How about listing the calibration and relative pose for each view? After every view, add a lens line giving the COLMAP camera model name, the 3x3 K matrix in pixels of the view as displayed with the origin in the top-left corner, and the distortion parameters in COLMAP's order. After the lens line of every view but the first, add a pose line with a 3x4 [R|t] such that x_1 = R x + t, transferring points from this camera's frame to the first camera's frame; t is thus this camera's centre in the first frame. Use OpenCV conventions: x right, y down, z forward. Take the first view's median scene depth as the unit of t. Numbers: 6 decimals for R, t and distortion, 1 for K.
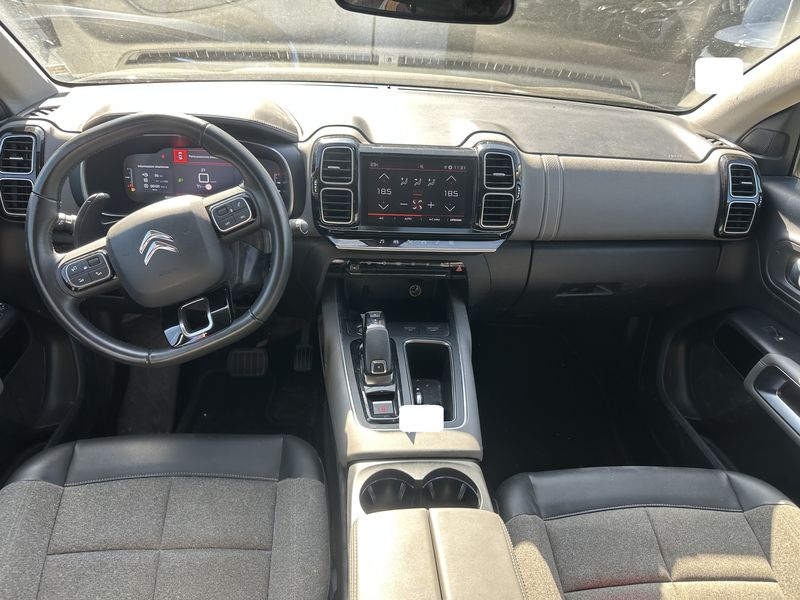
lens RADIAL K [[546.0, 0, 400.0], [0, 546.0, 300.0], [0, 0, 1]] dist [-0.000215, -0.002797]
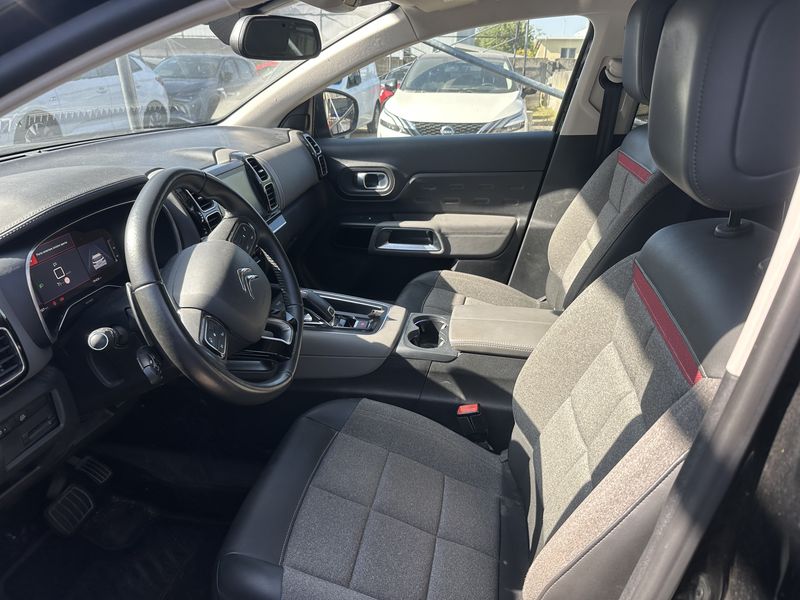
lens RADIAL K [[546.0, 0, 400.0], [0, 546.0, 300.0], [0, 0, 1]] dist [-0.000215, -0.002797]
pose [[0.267115, -0.451595, 0.851300, -1.003809], [0.499930, 0.820163, 0.278213, -0.168421], [-0.823844, 0.351275, 0.444844, 0.215616]]
